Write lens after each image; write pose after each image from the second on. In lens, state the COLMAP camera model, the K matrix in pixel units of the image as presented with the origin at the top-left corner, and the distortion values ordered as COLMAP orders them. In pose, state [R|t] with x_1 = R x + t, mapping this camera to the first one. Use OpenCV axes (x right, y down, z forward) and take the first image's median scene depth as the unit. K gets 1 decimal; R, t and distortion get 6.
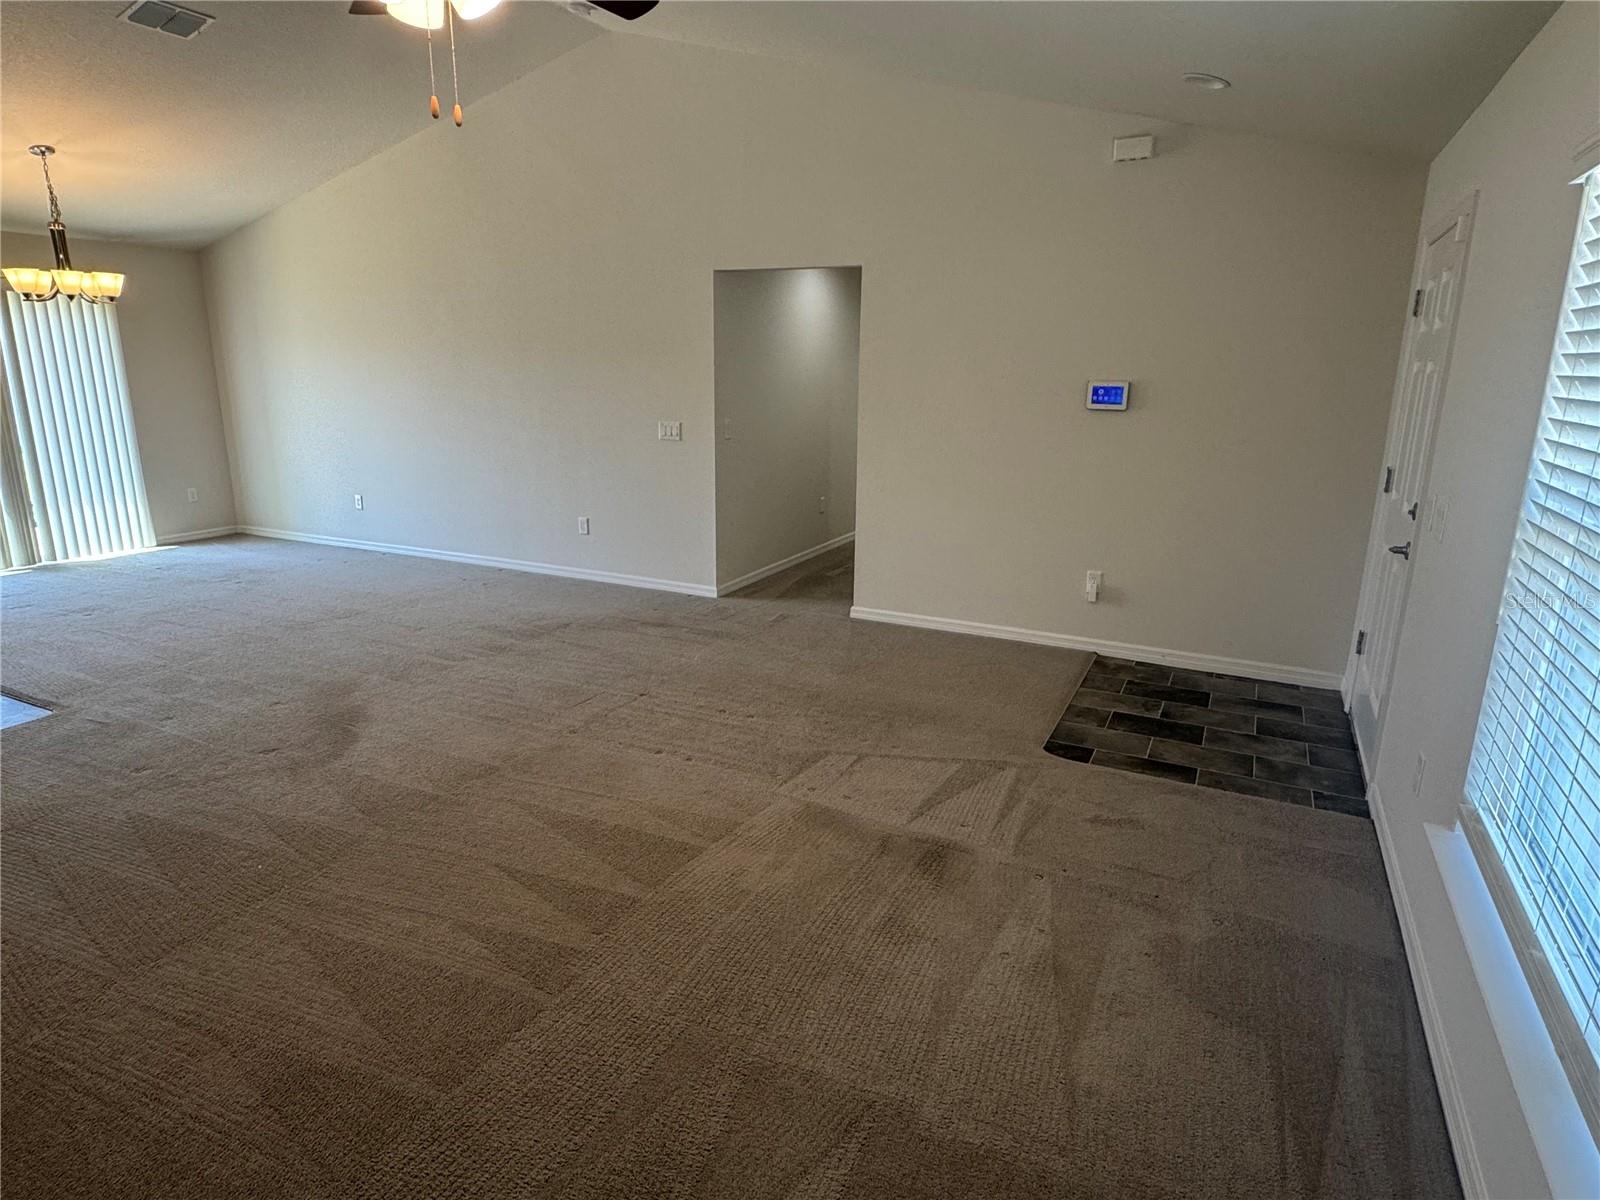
lens RADIAL K [[912.0, 0, 794.8], [0, 912.0, 602.7], [0, 0, 1]] dist [-0.008283, 0.002362]
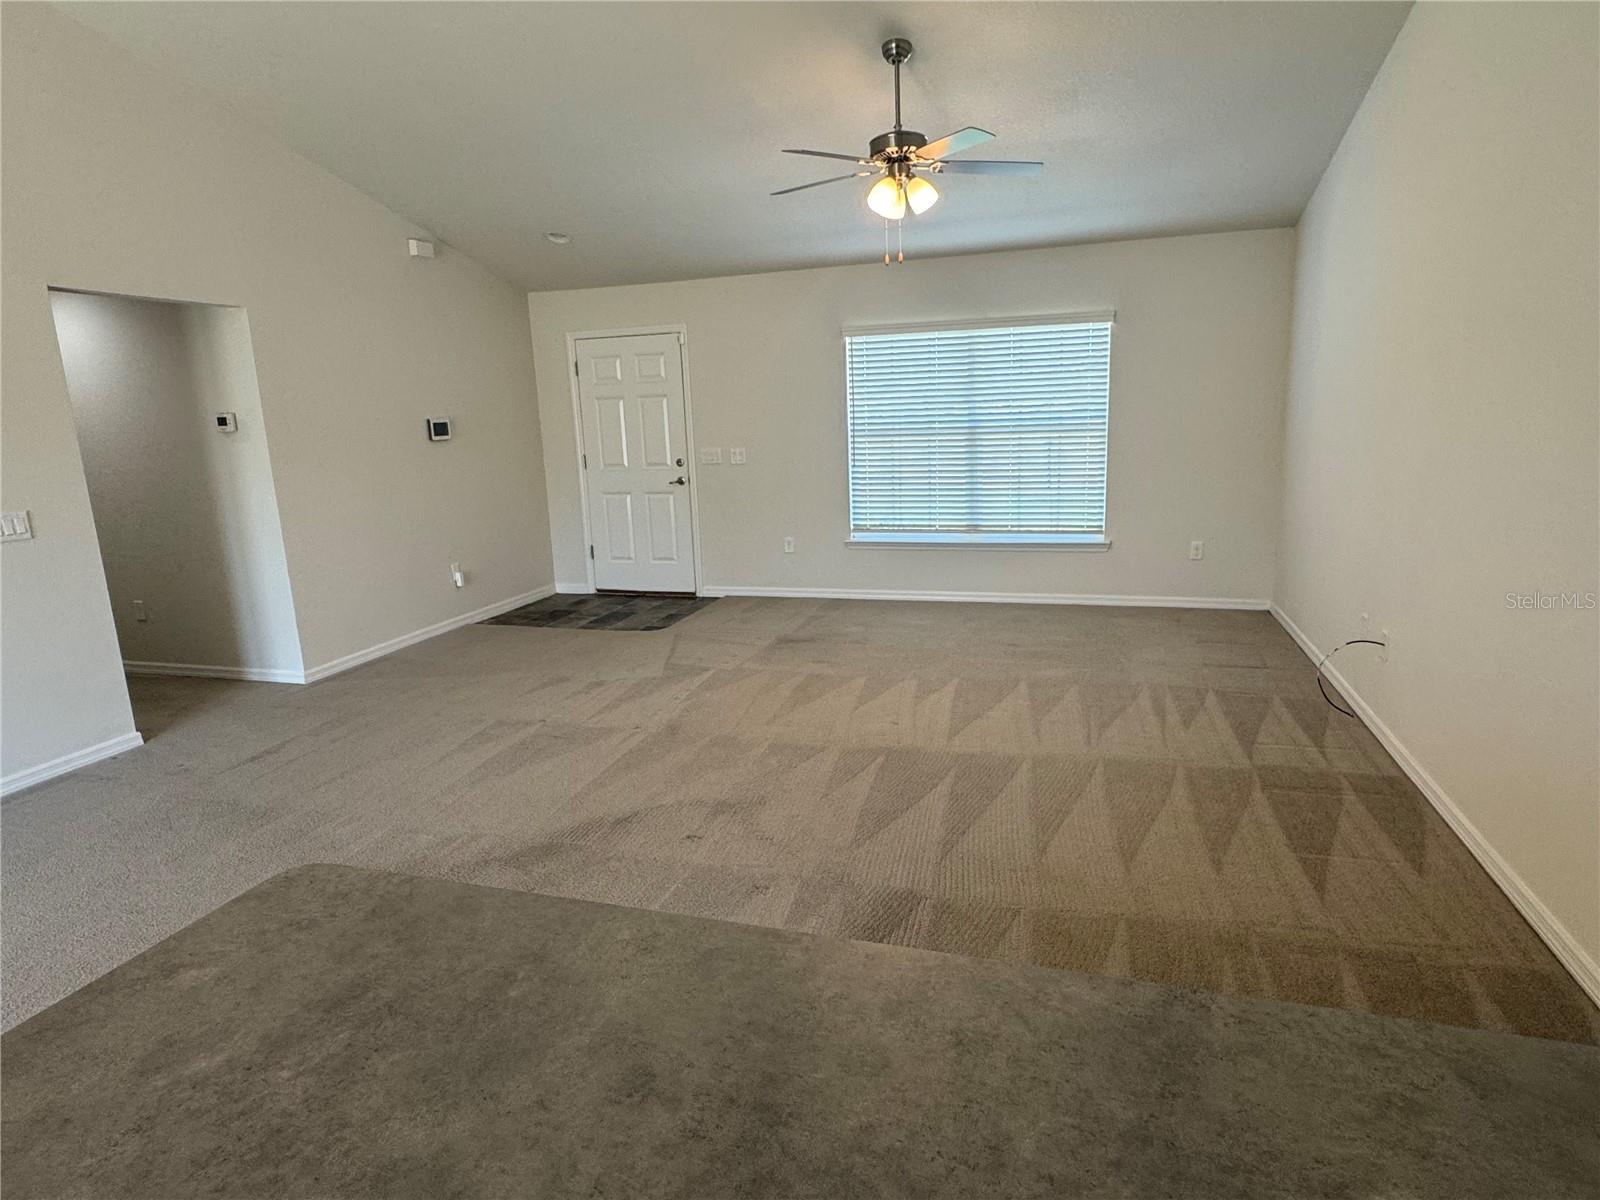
lens RADIAL K [[912.0, 0, 800.3], [0, 912.0, 602.2], [0, 0, 1]] dist [-0.008283, 0.002362]
pose [[-0.154000, -0.213691, 0.964687, -1.008499], [0.289399, 0.923762, 0.250824, -0.167425], [-0.944739, 0.317806, -0.080417, 0.659461]]
